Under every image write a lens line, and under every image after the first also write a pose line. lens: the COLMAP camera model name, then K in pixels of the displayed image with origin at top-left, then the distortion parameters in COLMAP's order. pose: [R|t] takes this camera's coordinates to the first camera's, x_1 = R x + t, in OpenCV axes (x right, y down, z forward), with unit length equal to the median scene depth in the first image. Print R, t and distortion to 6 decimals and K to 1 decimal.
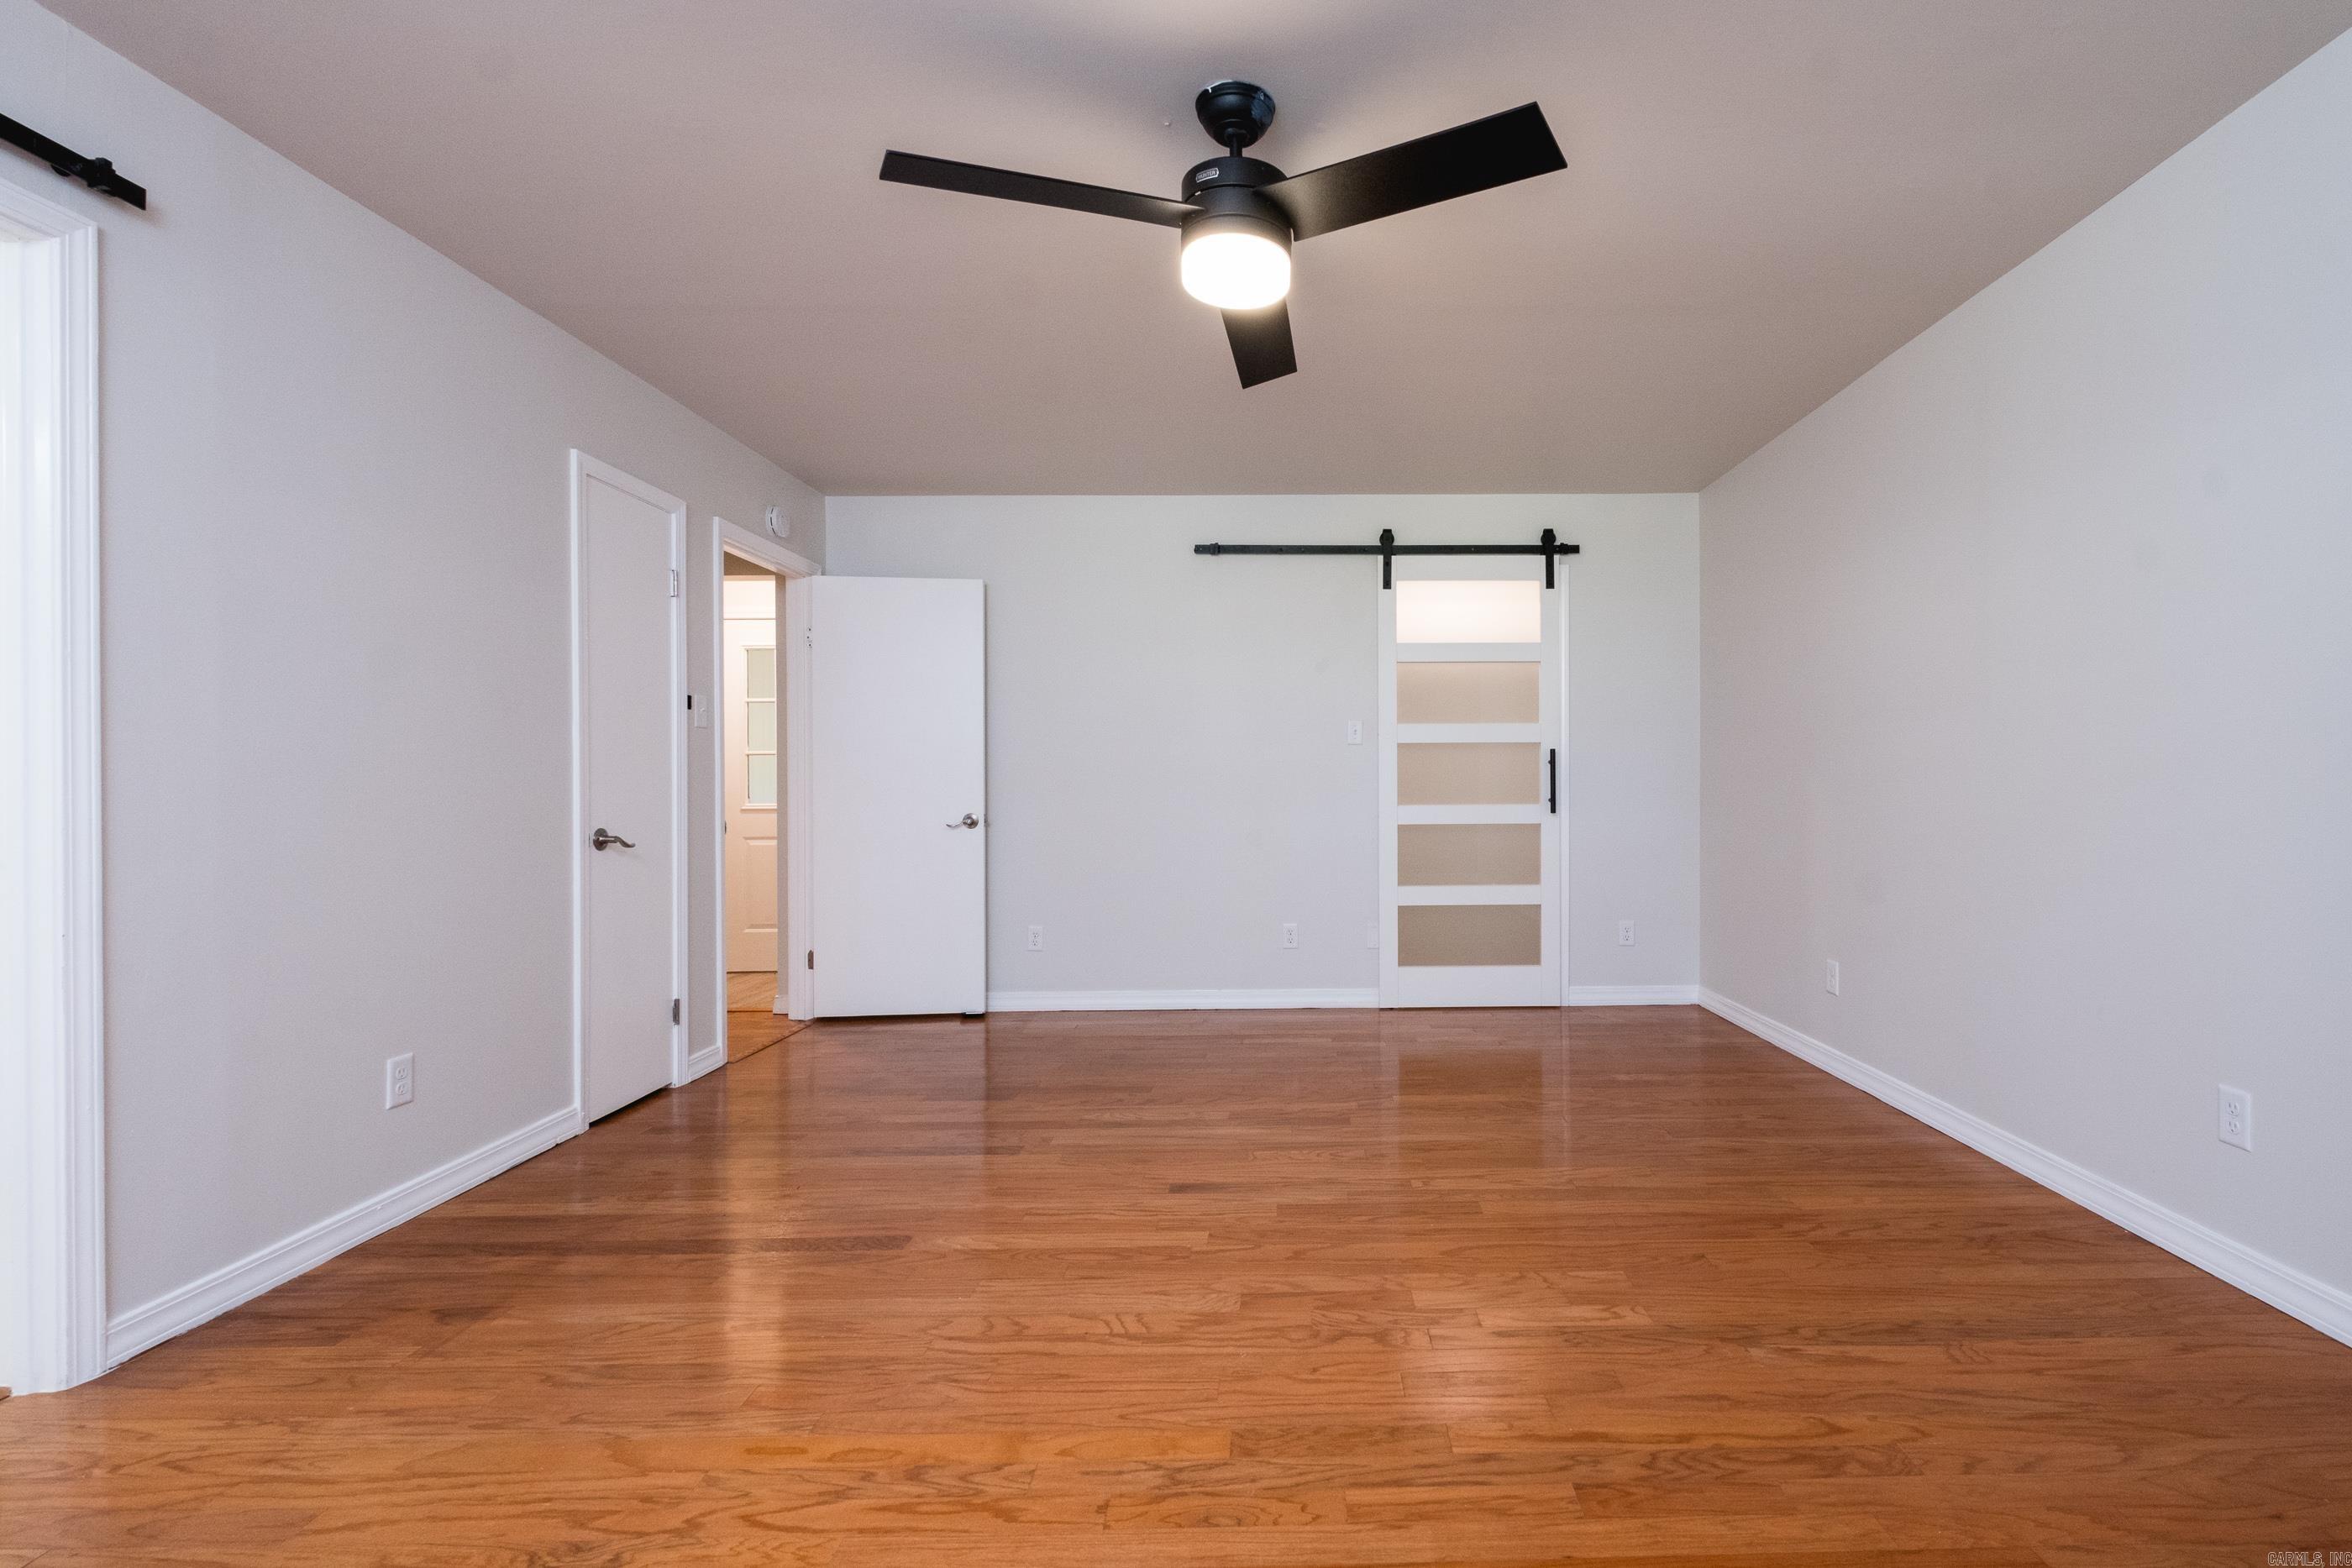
lens RADIAL K [[1125.5, 0, 1286.3], [0, 1125.5, 783.6], [0, 0, 1]] dist [0.001769, -0.001317]
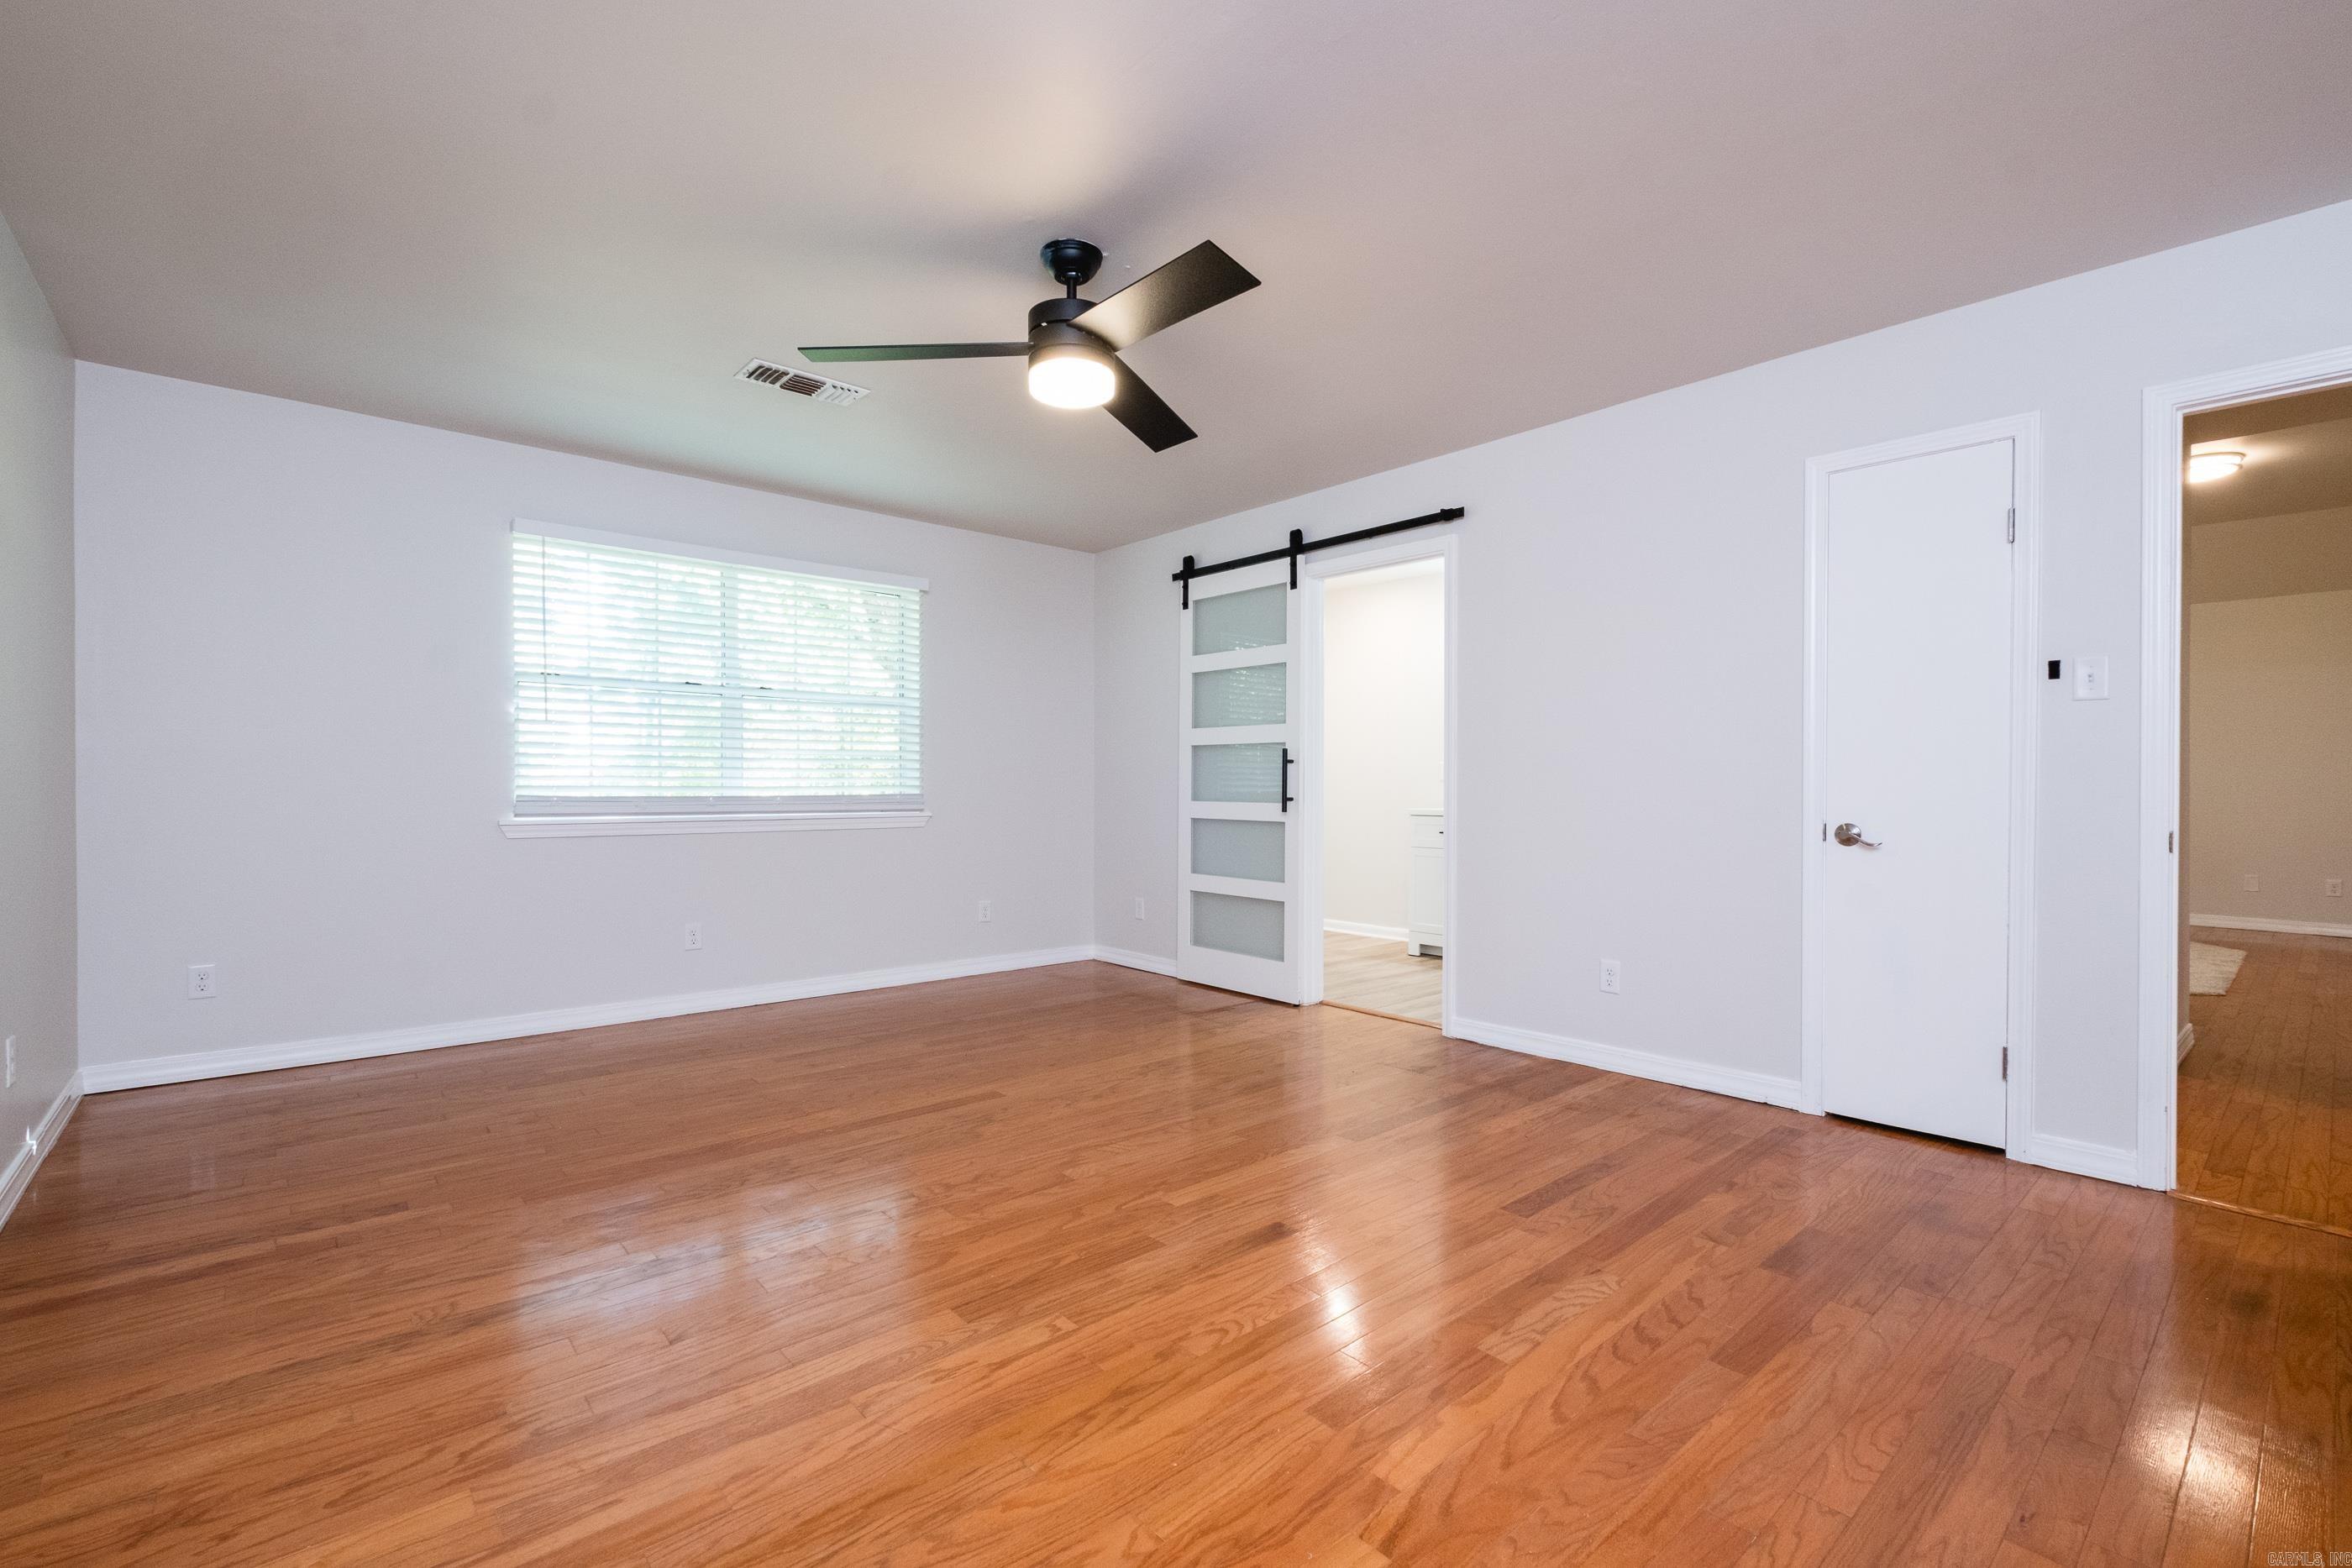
lens RADIAL K [[989.1, 0, 1185.5], [0, 989.1, 790.4], [0, 0, 1]] dist [0.008203, -0.003563]
pose [[-0.755960, 0.009492, -0.654549, 0.357605], [0.003571, 0.999940, 0.010376, -0.000455], [0.654609, 0.005507, -0.755948, 1.153554]]
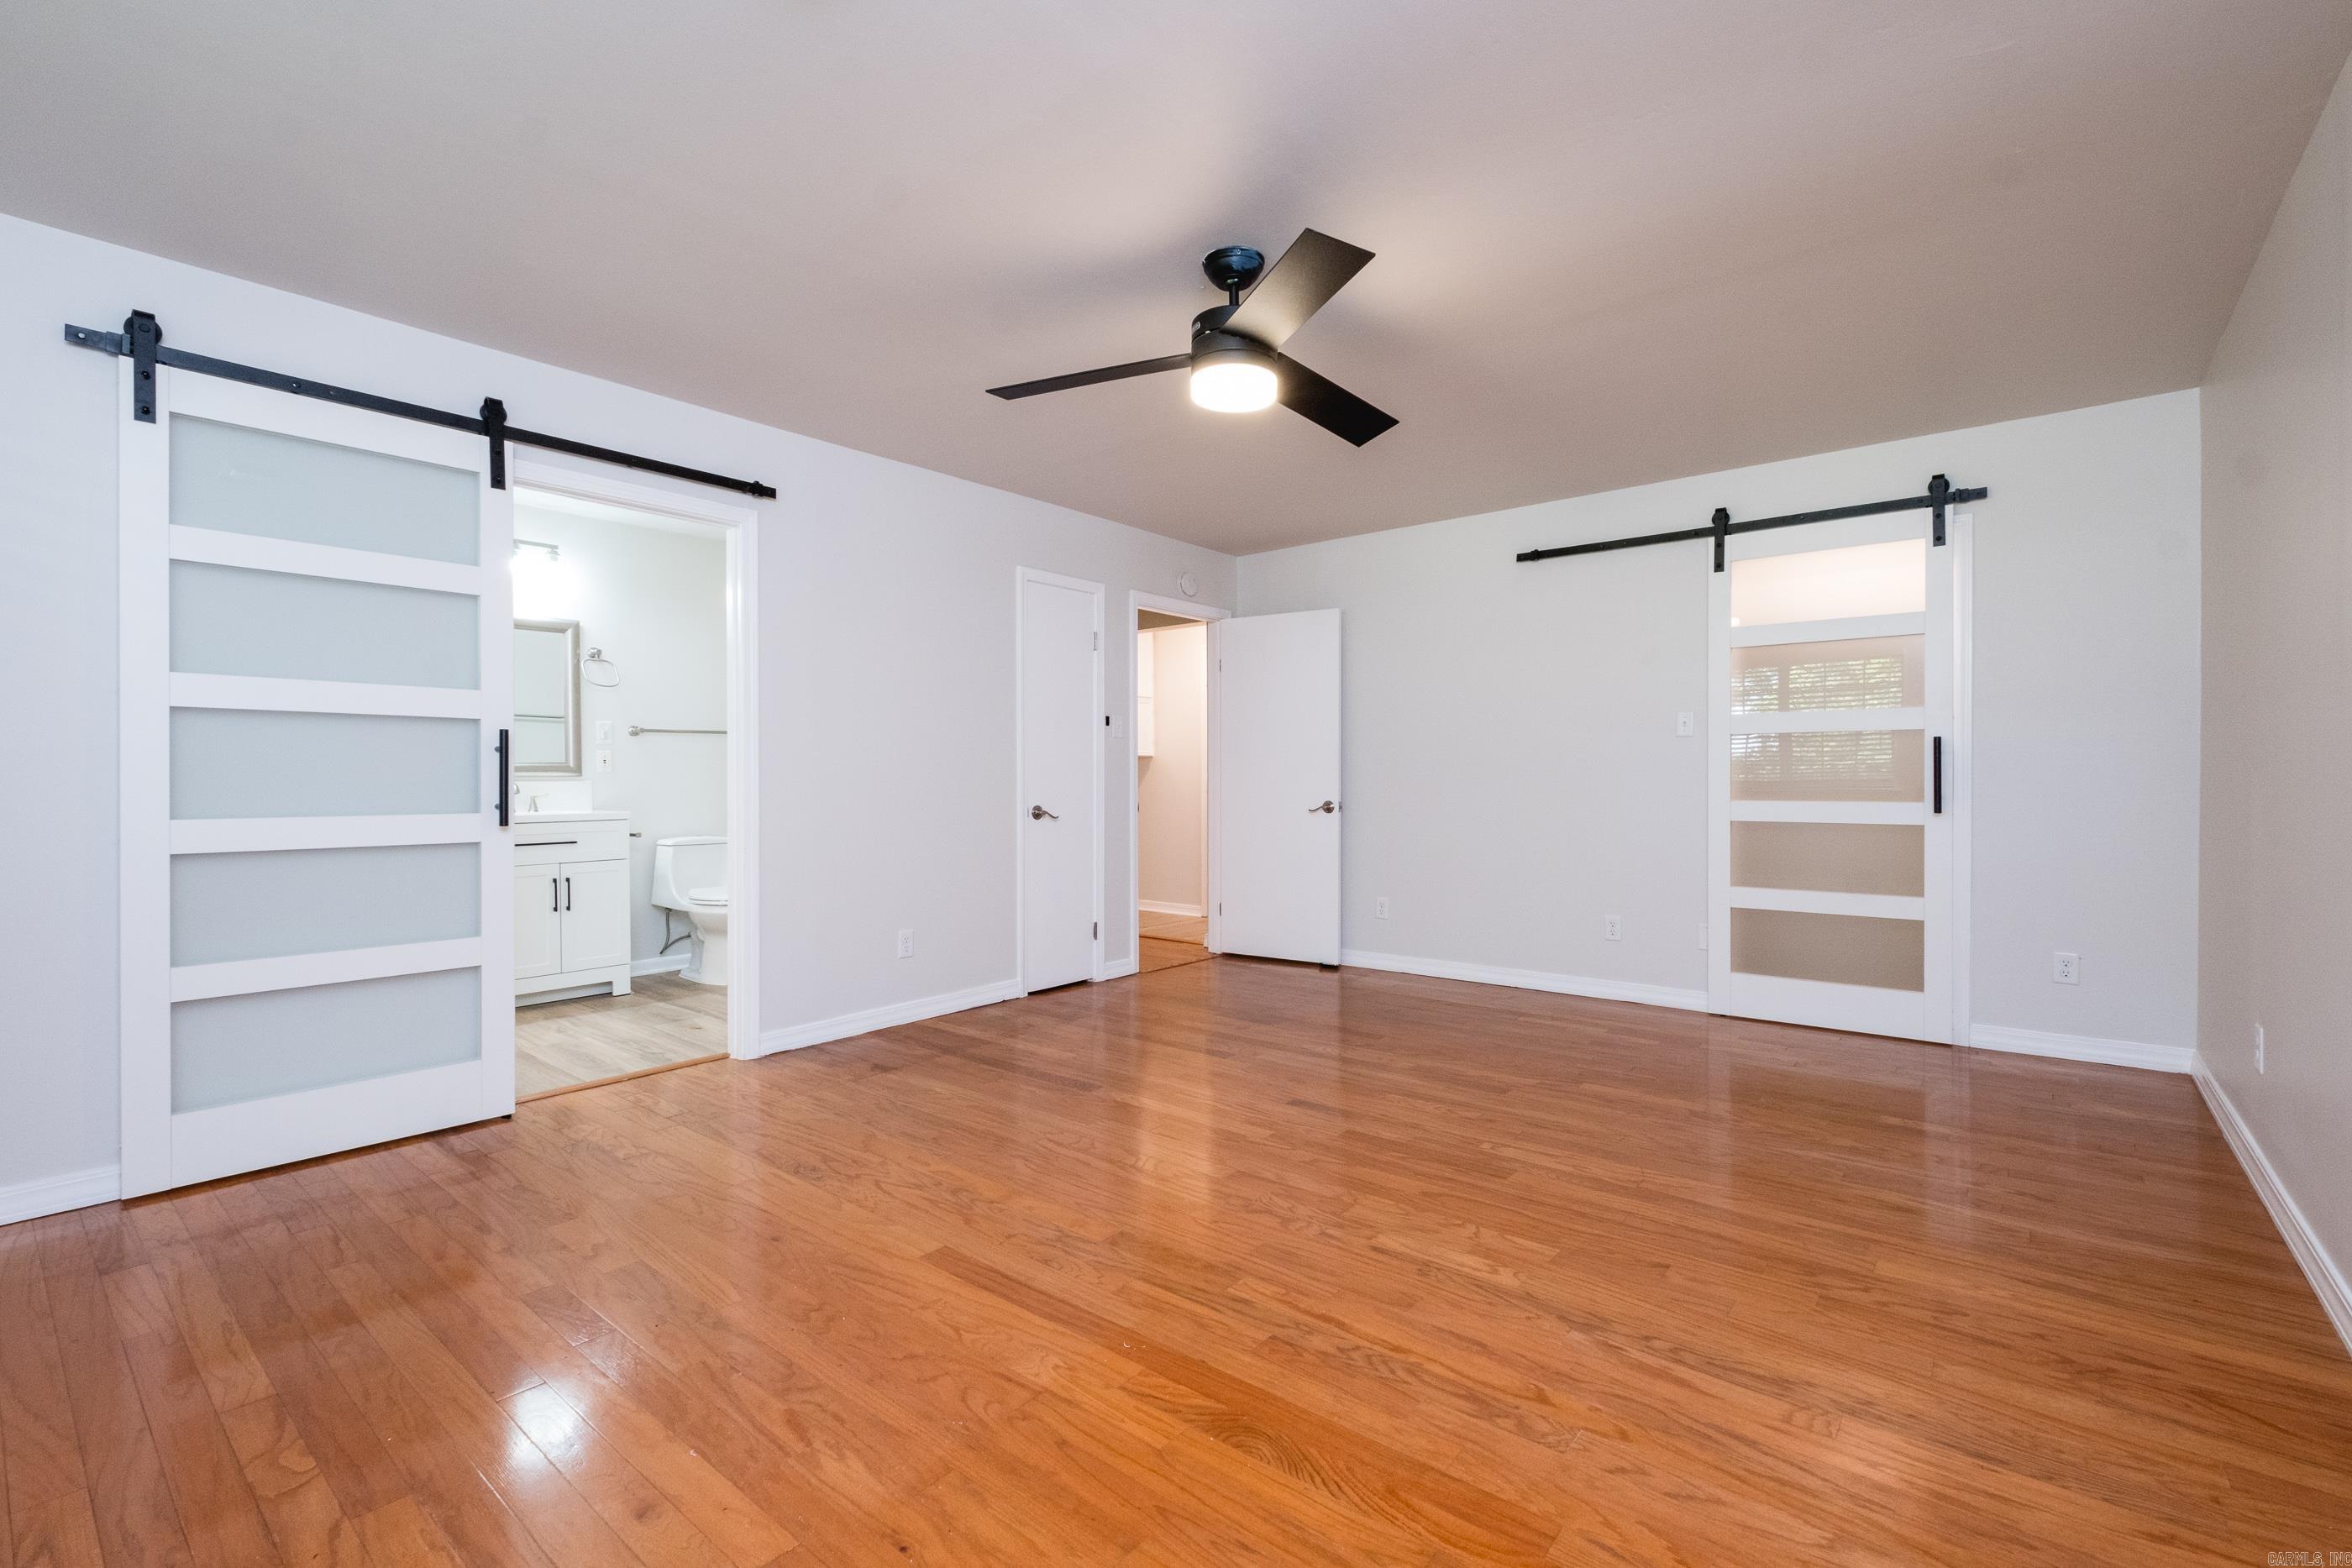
lens RADIAL K [[1043.6, 0, 1102.7], [0, 1043.6, 772.9], [0, 0, 1]] dist [0.000463, -0.000858]
pose [[0.731498, 0.000441, -0.681843, 0.398755], [-0.001172, 0.999999, -0.000610, -0.003210], [0.681842, 0.001245, 0.731498, 0.005955]]
